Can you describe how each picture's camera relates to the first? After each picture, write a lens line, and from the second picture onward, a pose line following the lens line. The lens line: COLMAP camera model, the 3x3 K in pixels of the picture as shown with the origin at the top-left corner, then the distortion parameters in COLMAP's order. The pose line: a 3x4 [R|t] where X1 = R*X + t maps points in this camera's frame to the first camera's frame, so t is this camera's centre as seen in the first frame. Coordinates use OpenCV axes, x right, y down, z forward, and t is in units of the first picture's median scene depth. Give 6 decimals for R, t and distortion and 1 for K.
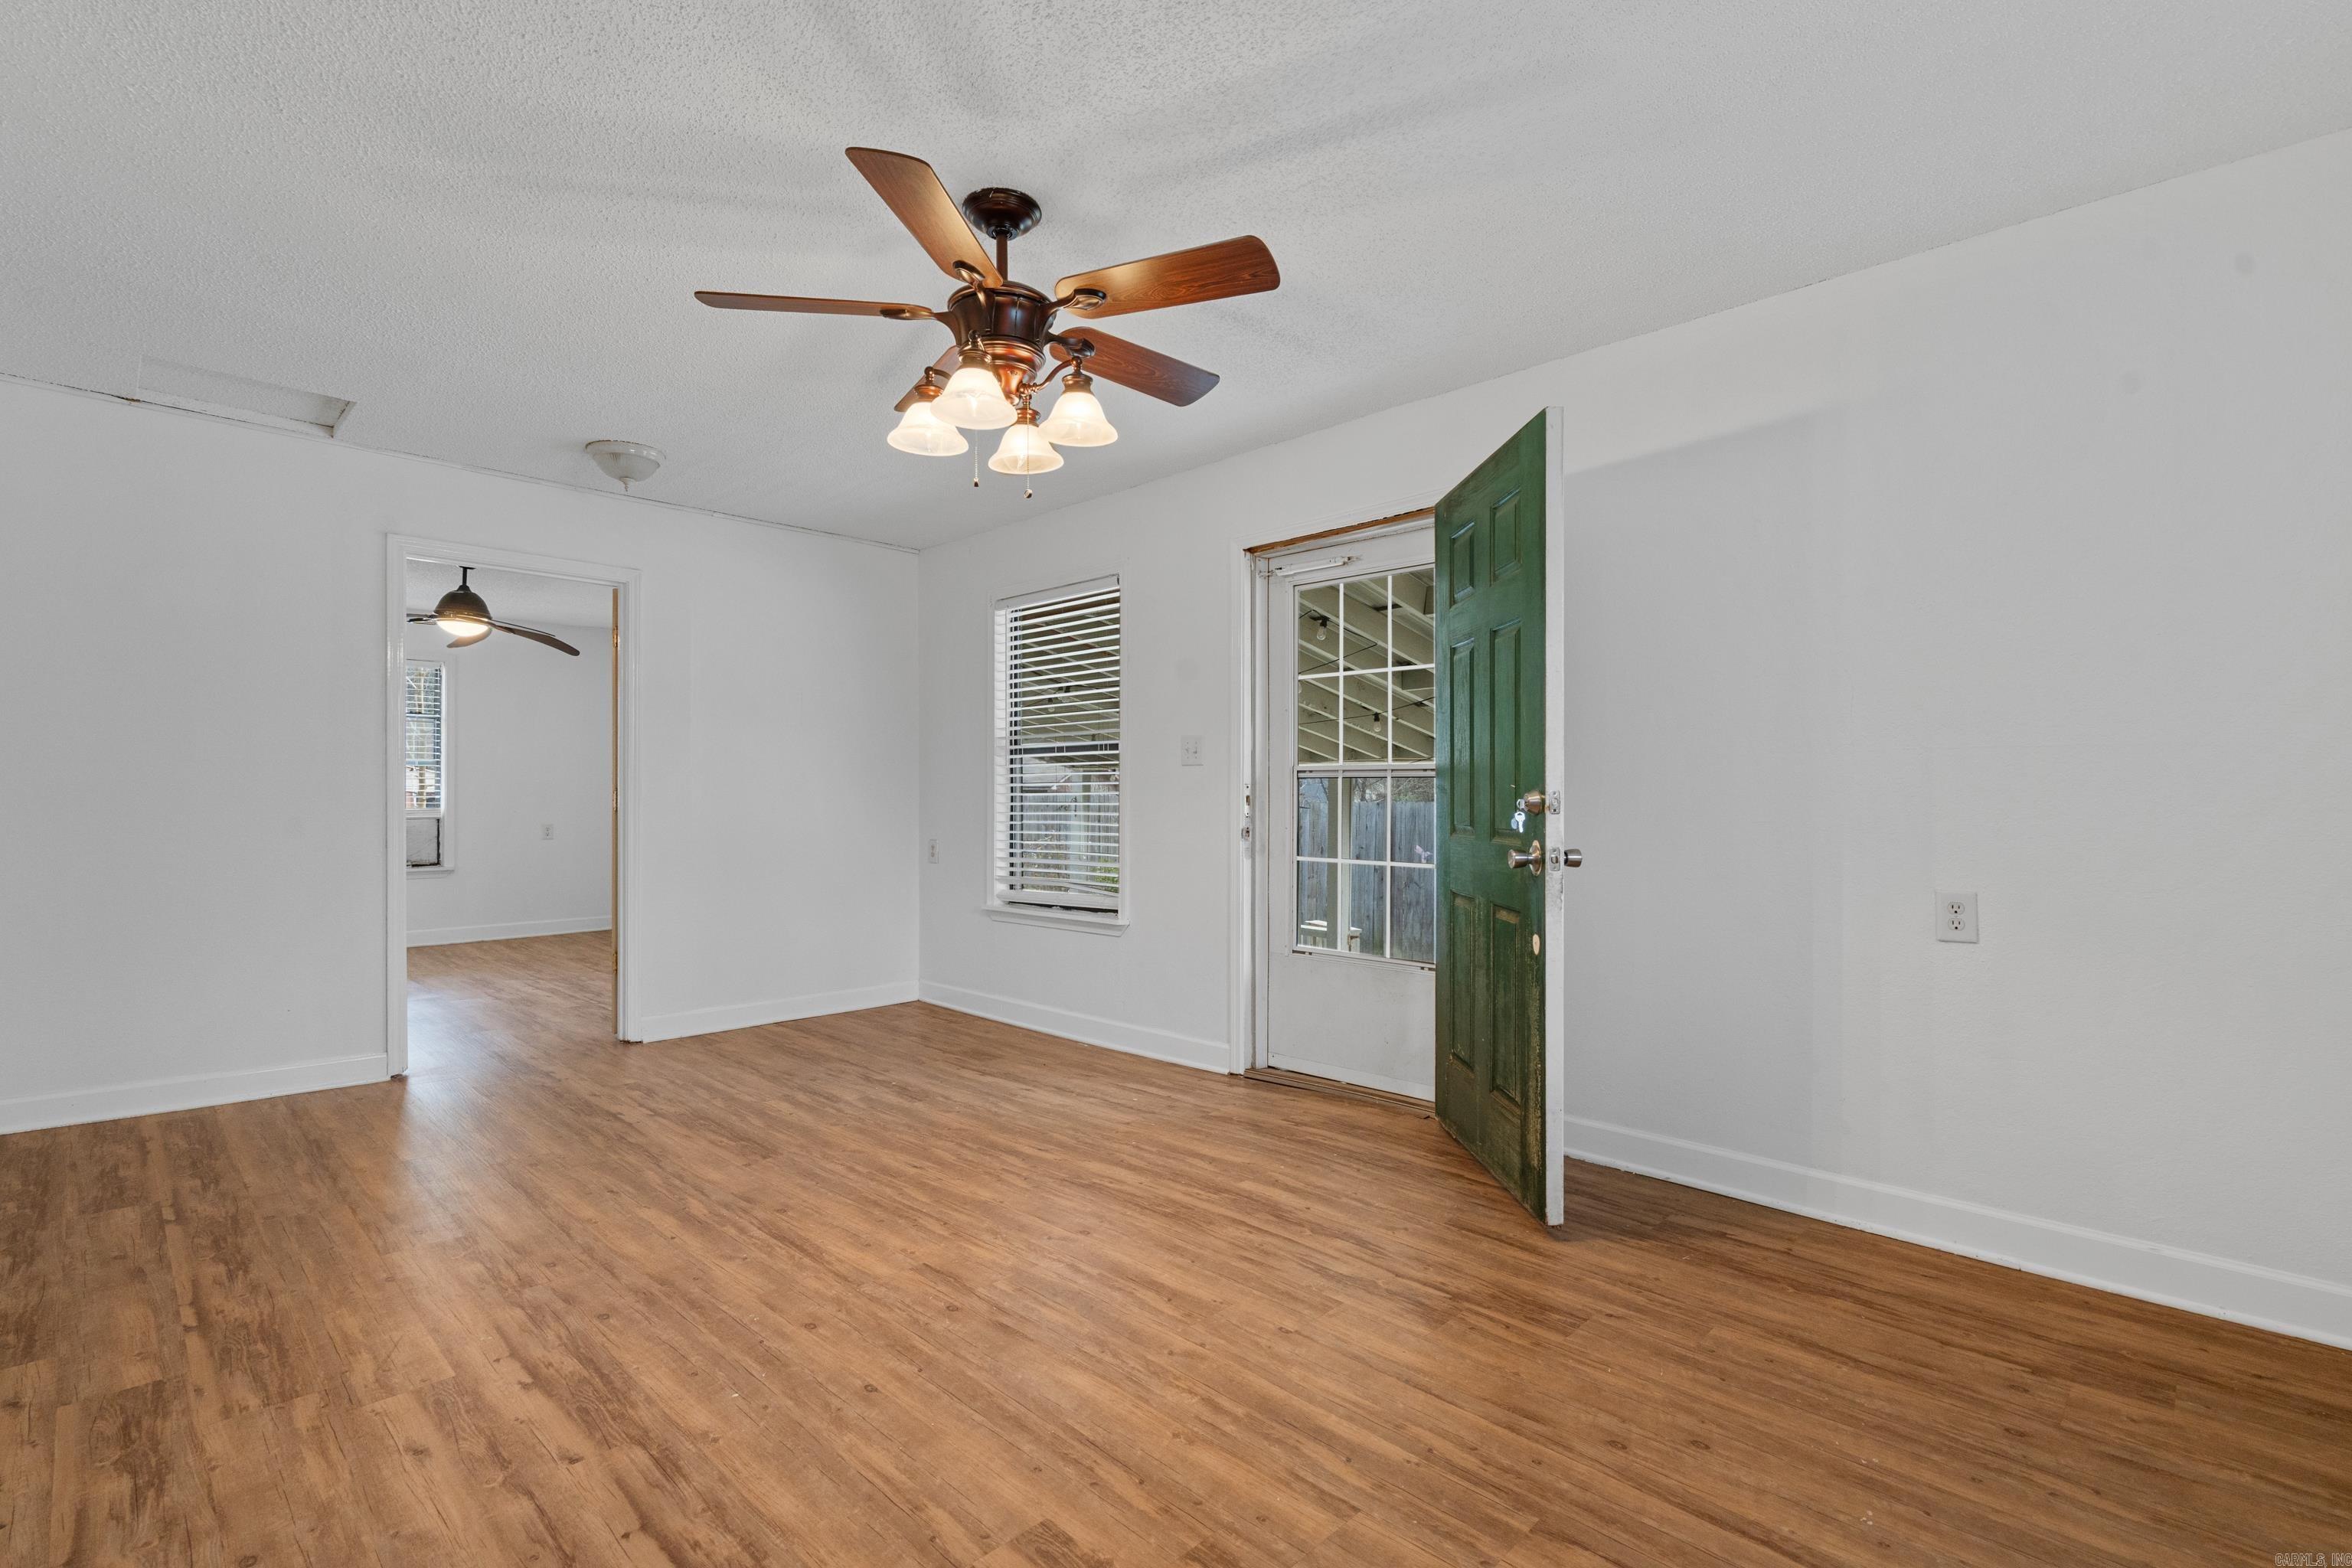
lens RADIAL K [[1070.6, 0, 1174.0], [0, 1070.6, 779.2], [0, 0, 1]] dist [-0.001337, 0.000066]
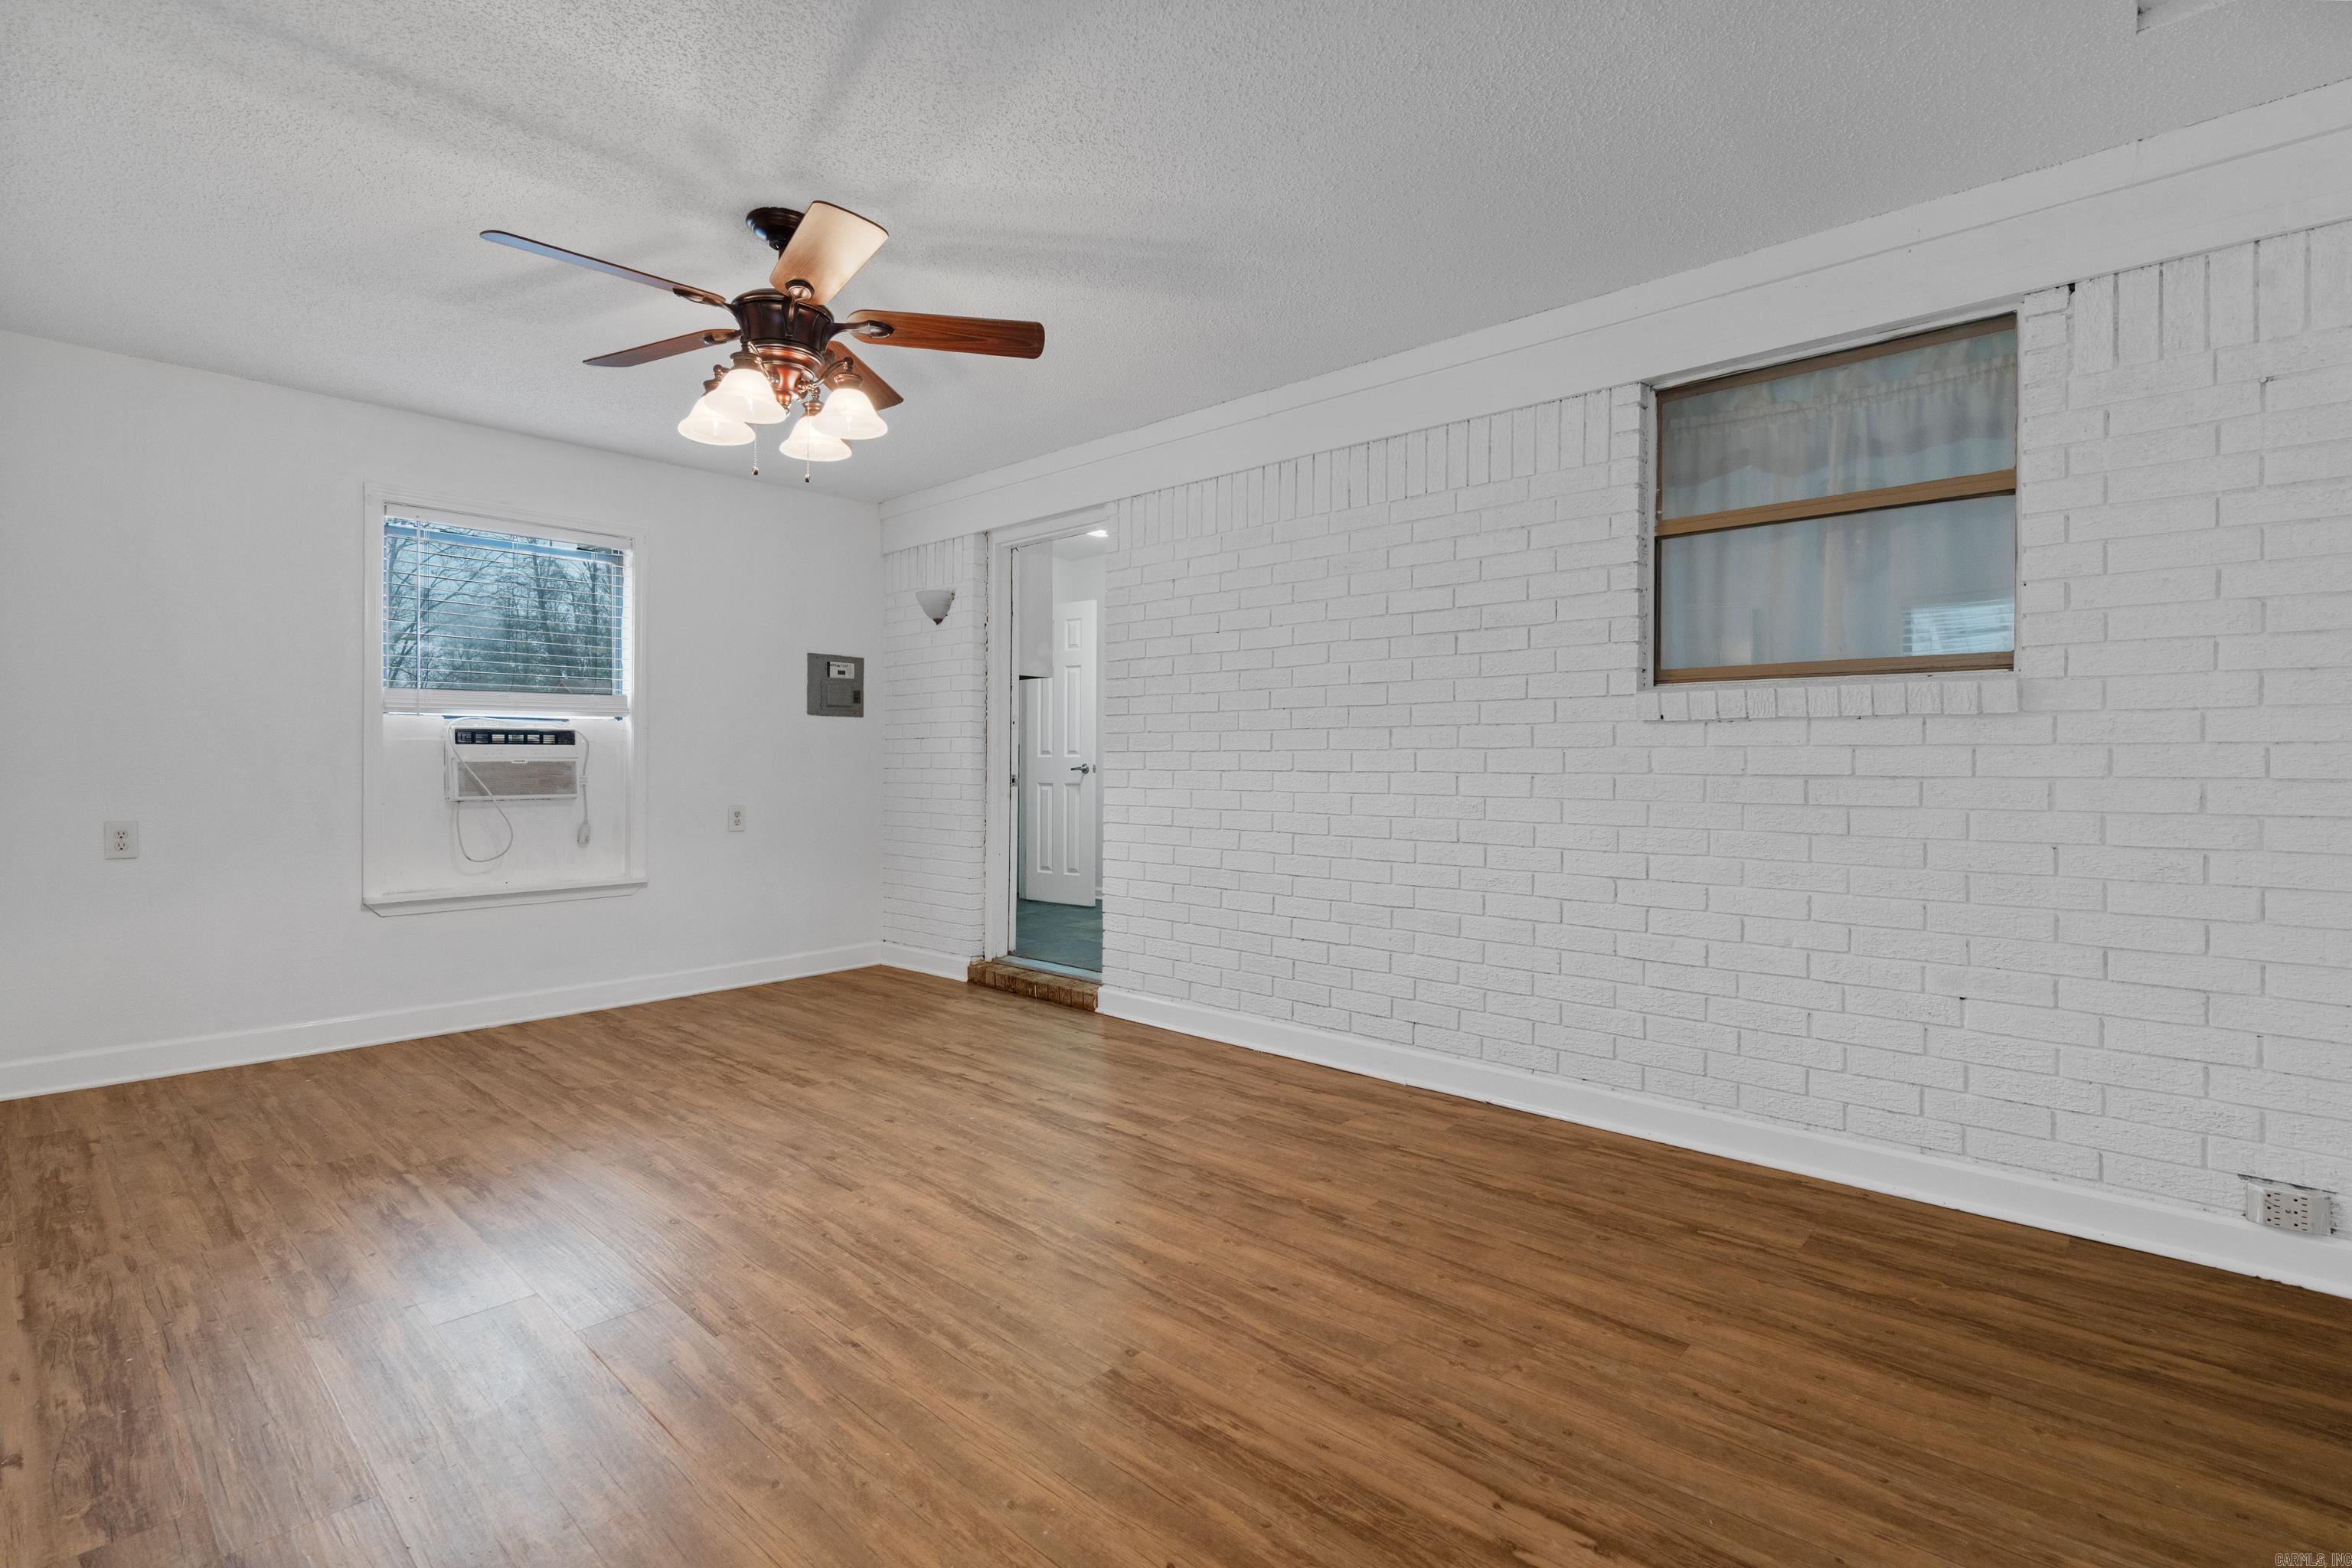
lens RADIAL K [[1070.6, 0, 1174.0], [0, 1070.6, 779.2], [0, 0, 1]] dist [-0.001337, 0.000066]
pose [[-0.999318, -0.004307, -0.036668, -0.535079], [-0.004291, 0.999991, -0.000520, 0.042508], [0.036670, -0.000362, -0.999327, 2.162168]]
